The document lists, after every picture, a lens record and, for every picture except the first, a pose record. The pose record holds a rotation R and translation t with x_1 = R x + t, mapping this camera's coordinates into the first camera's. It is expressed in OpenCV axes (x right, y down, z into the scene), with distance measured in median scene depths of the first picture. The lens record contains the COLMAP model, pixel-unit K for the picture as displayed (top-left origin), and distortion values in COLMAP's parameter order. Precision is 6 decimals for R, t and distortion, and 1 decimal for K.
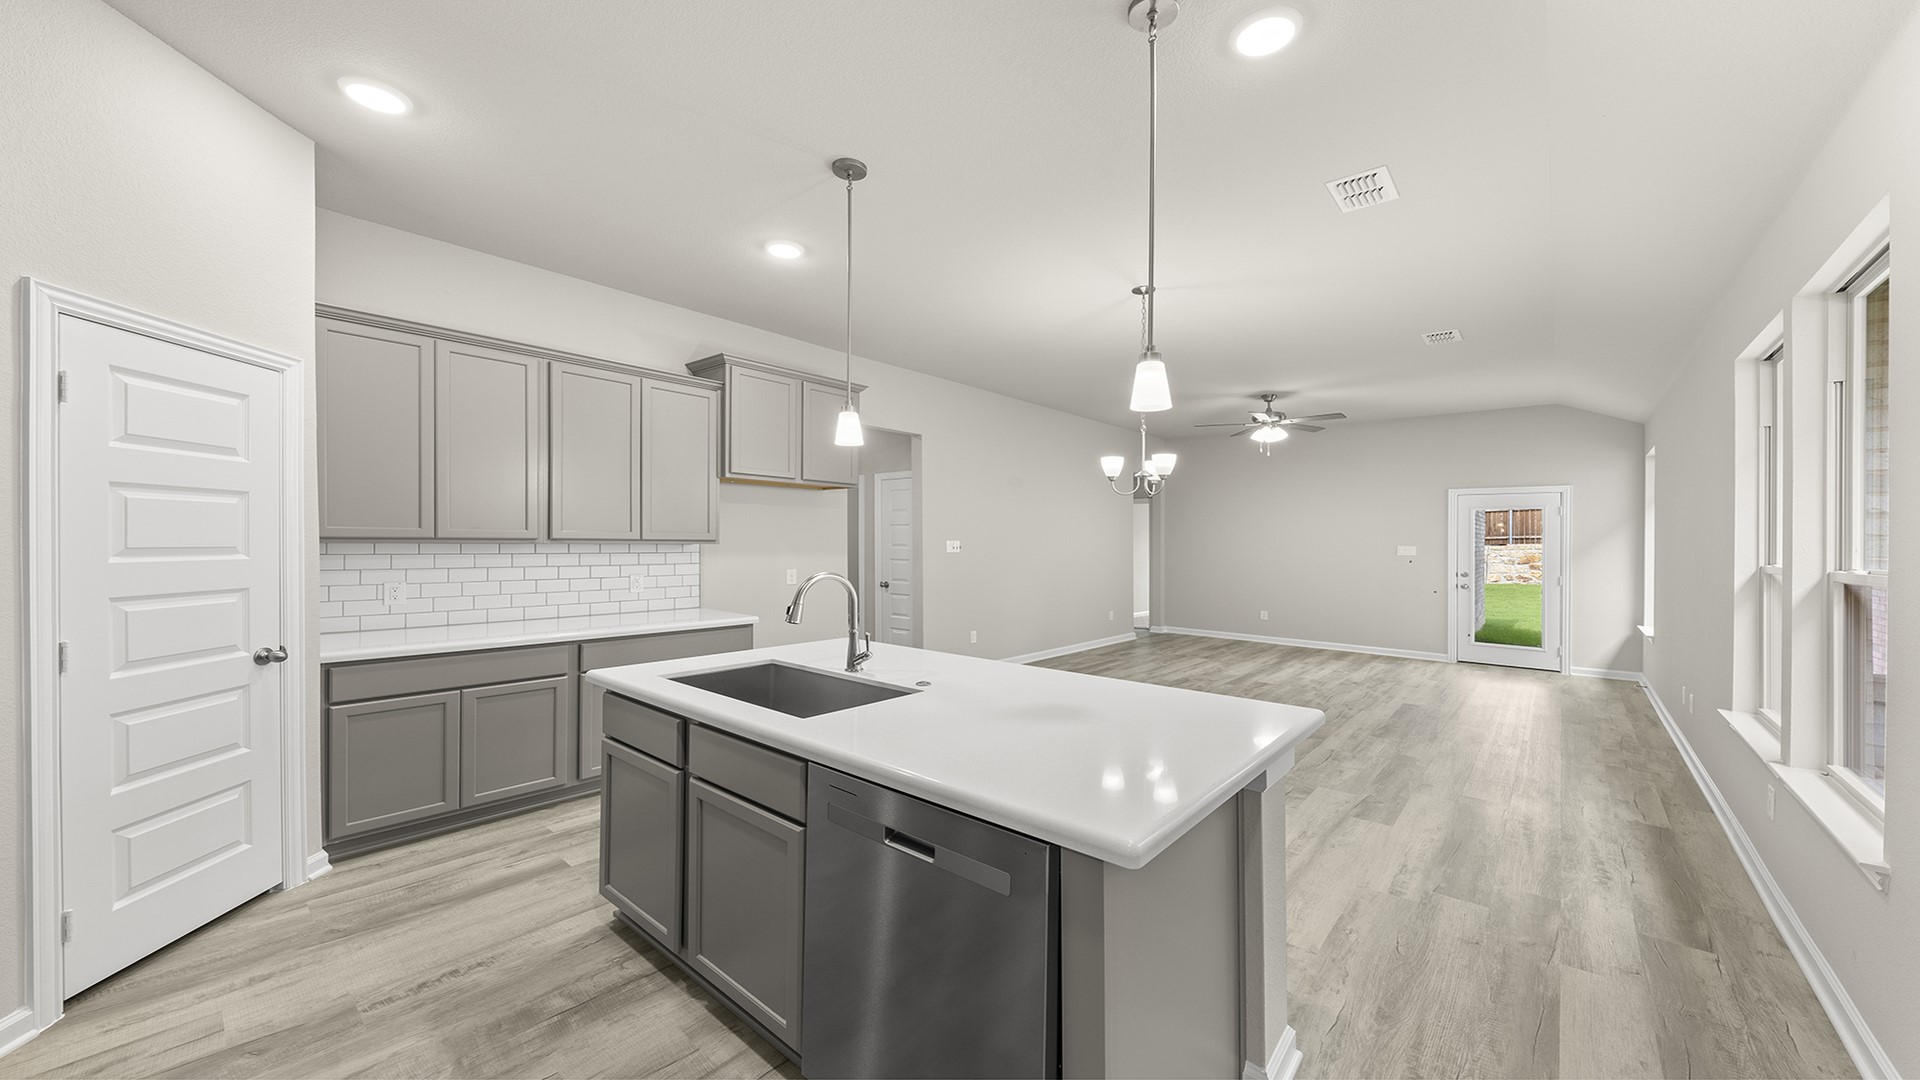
lens RADIAL K [[697.6, 0, 949.7], [0, 697.6, 543.4], [0, 0, 1]] dist [0.000960, -0.000074]
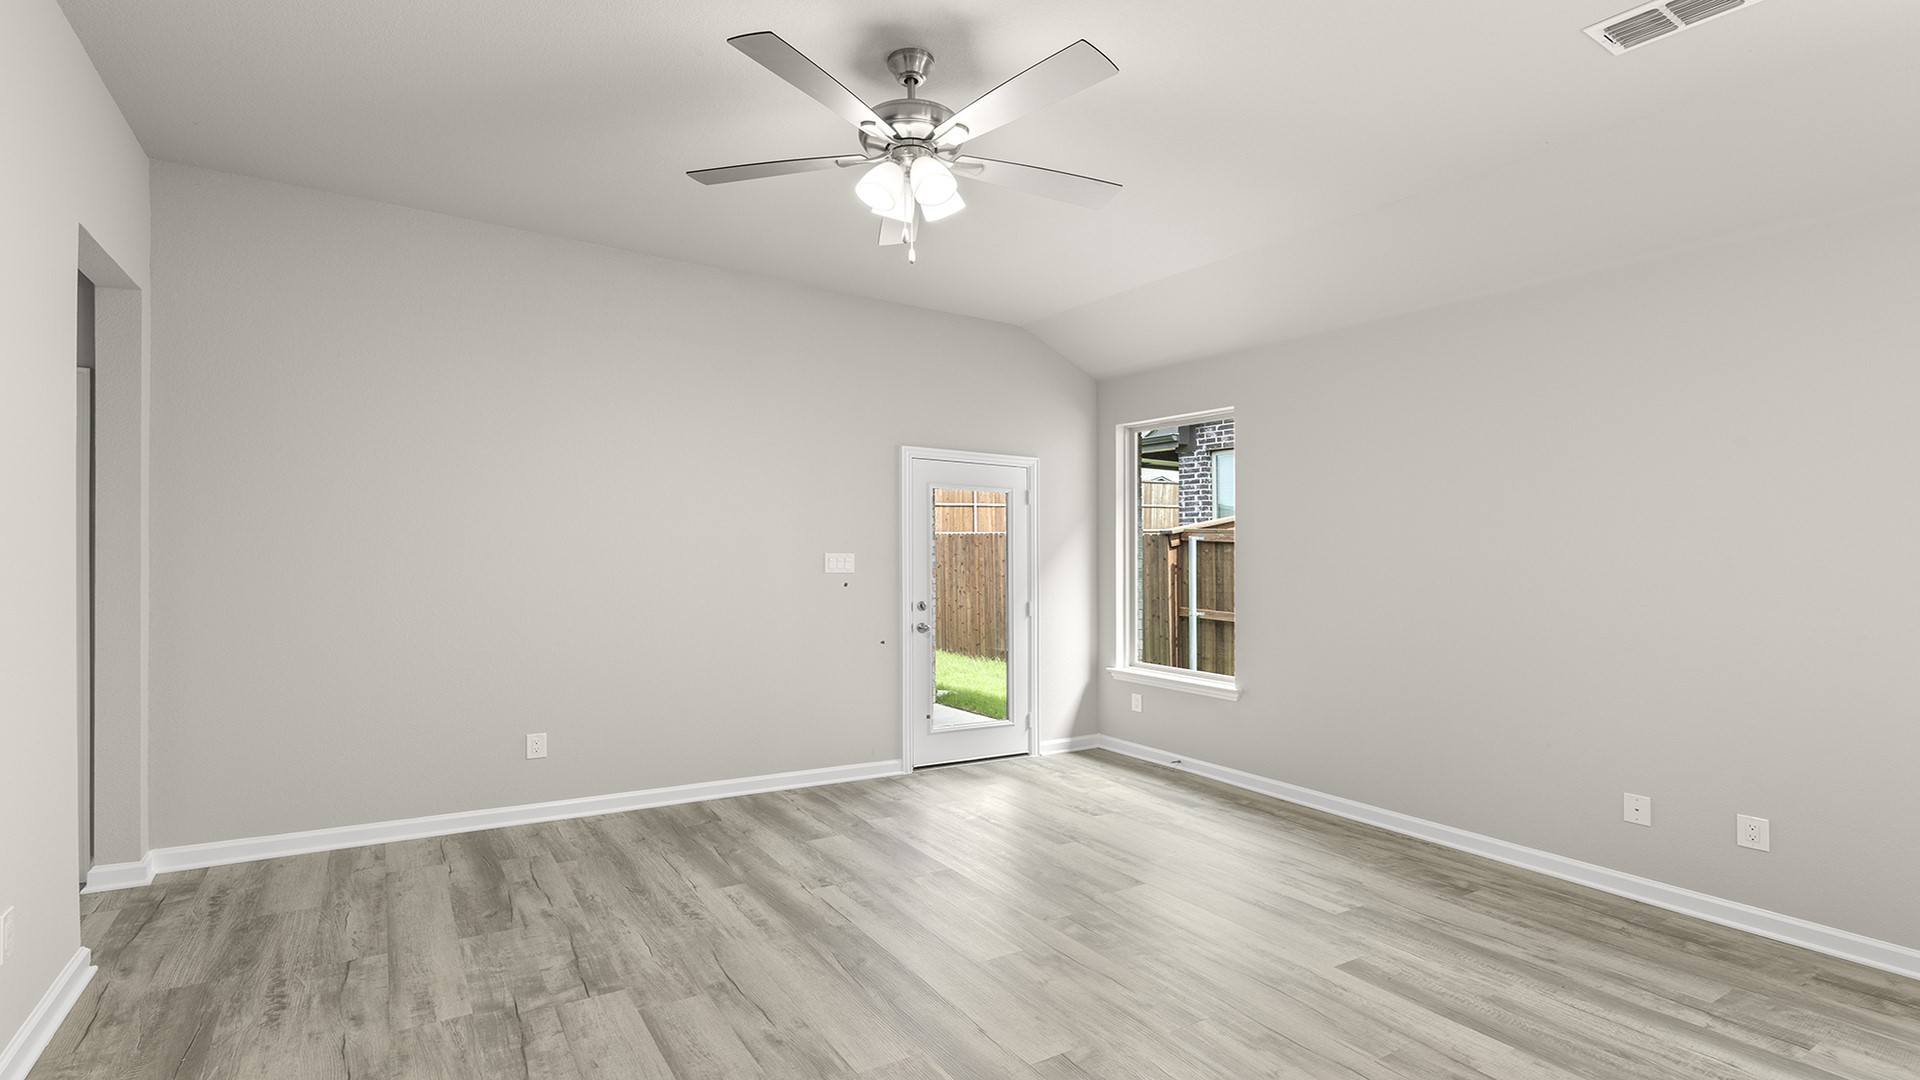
lens RADIAL K [[876.1, 0, 930.7], [0, 876.1, 572.0], [0, 0, 1]] dist [0.011699, -0.003924]
pose [[0.289618, -0.027847, 0.956737, 0.109113], [-0.007011, 0.999488, 0.031213, -0.002764], [-0.957117, -0.015747, 0.289275, 0.929202]]
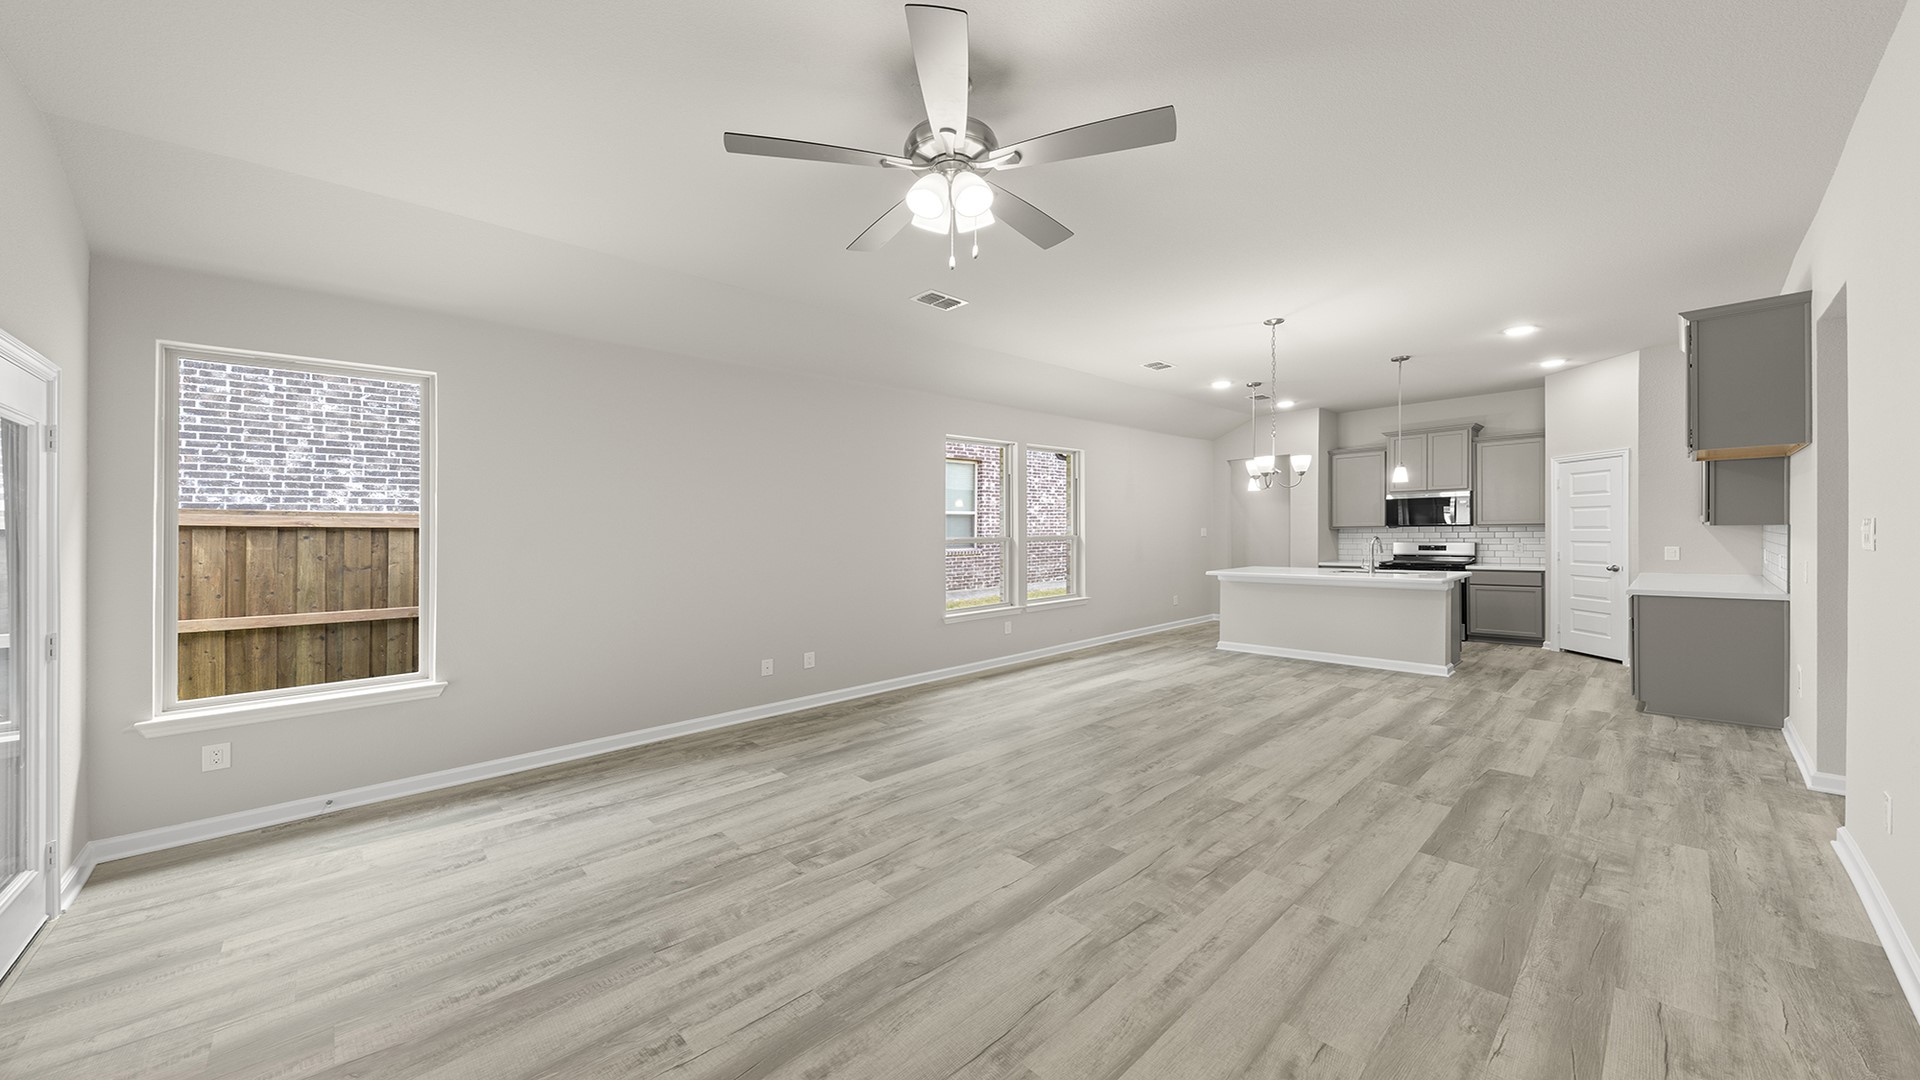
lens RADIAL K [[677.1, 0, 954.3], [0, 677.1, 534.4], [0, 0, 1]] dist [0.002229, -0.000117]
pose [[-0.995051, 0.003072, 0.099318, 0.443700], [0.004289, 0.999918, 0.012042, -0.001983], [-0.099273, 0.012408, -0.994983, 1.380129]]
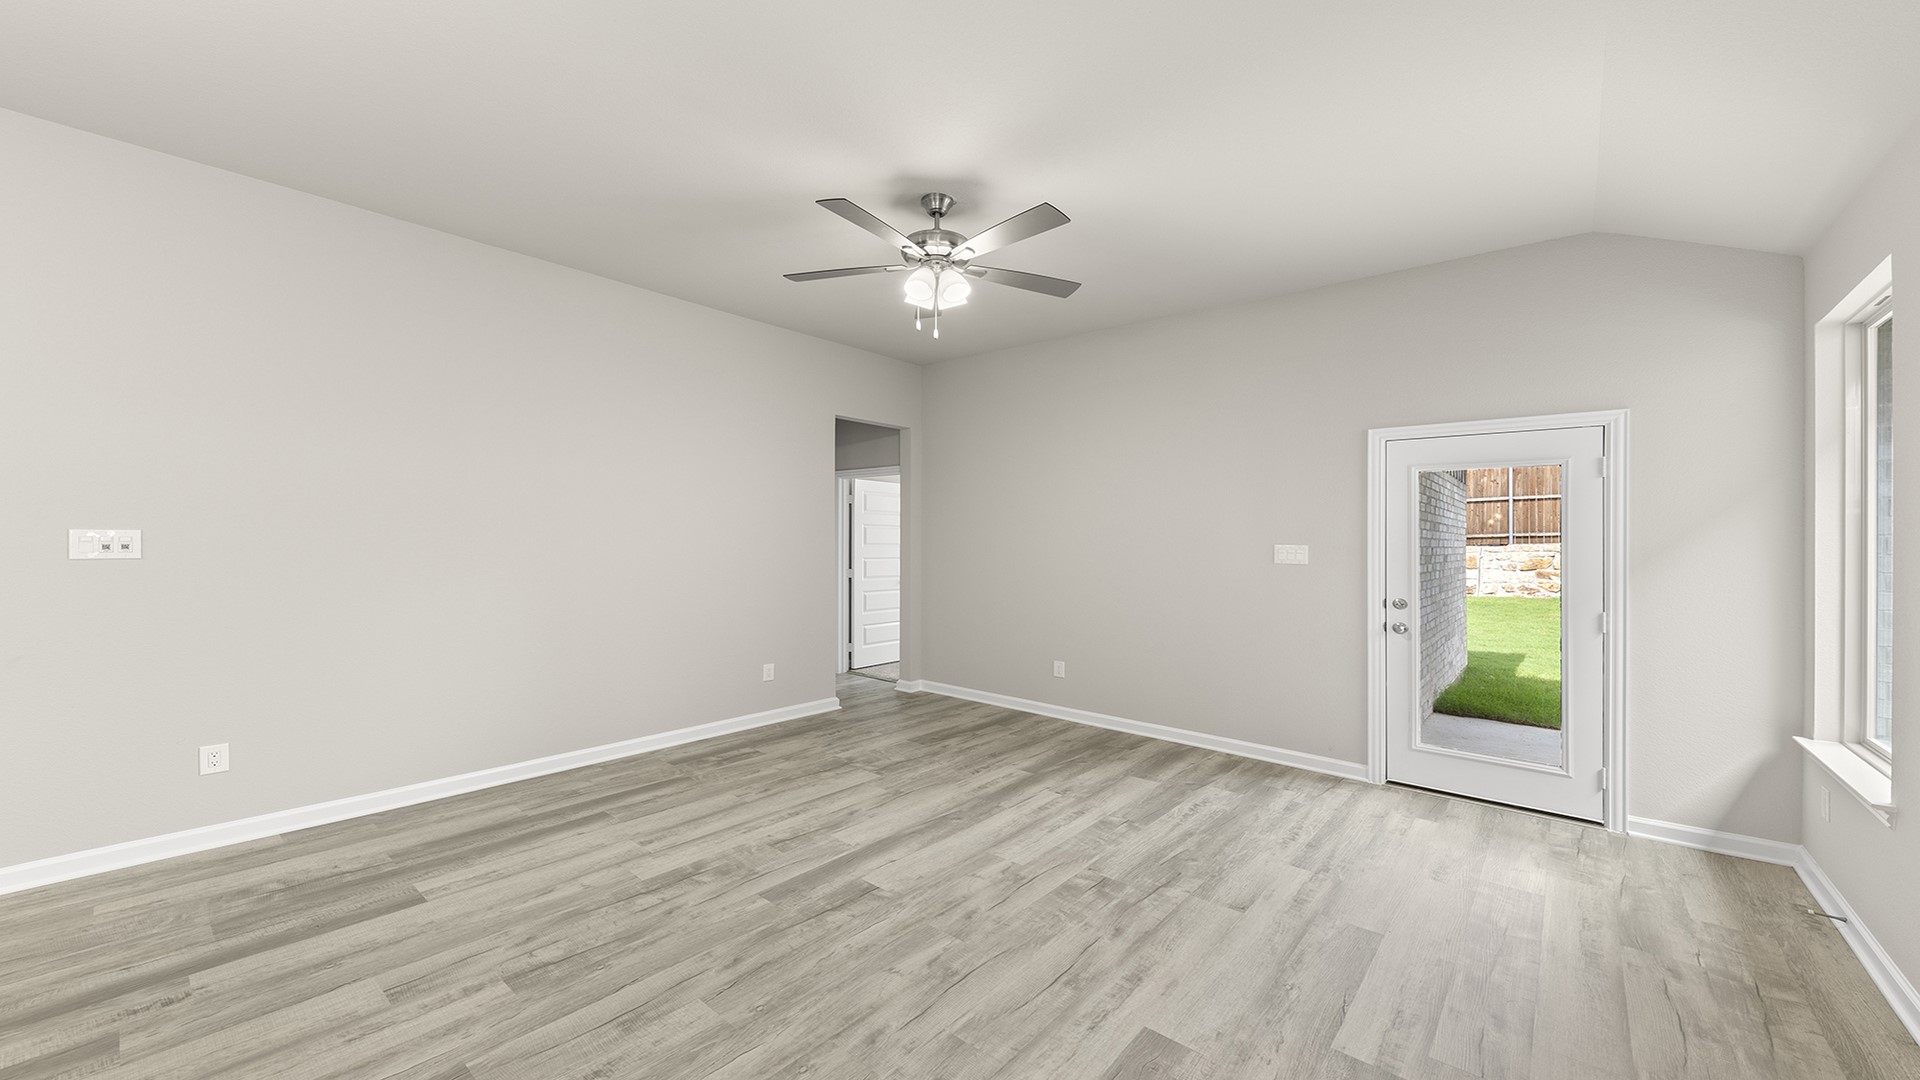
lens RADIAL K [[724.5, 0, 922.7], [0, 724.5, 540.5], [0, 0, 1]] dist [0.010100, -0.006750]
pose [[0.999965, -0.000637, -0.008332, 0.475247], [0.000590, 0.999983, -0.005733, 0.003878], [0.008336, 0.005728, 0.999949, 0.569362]]
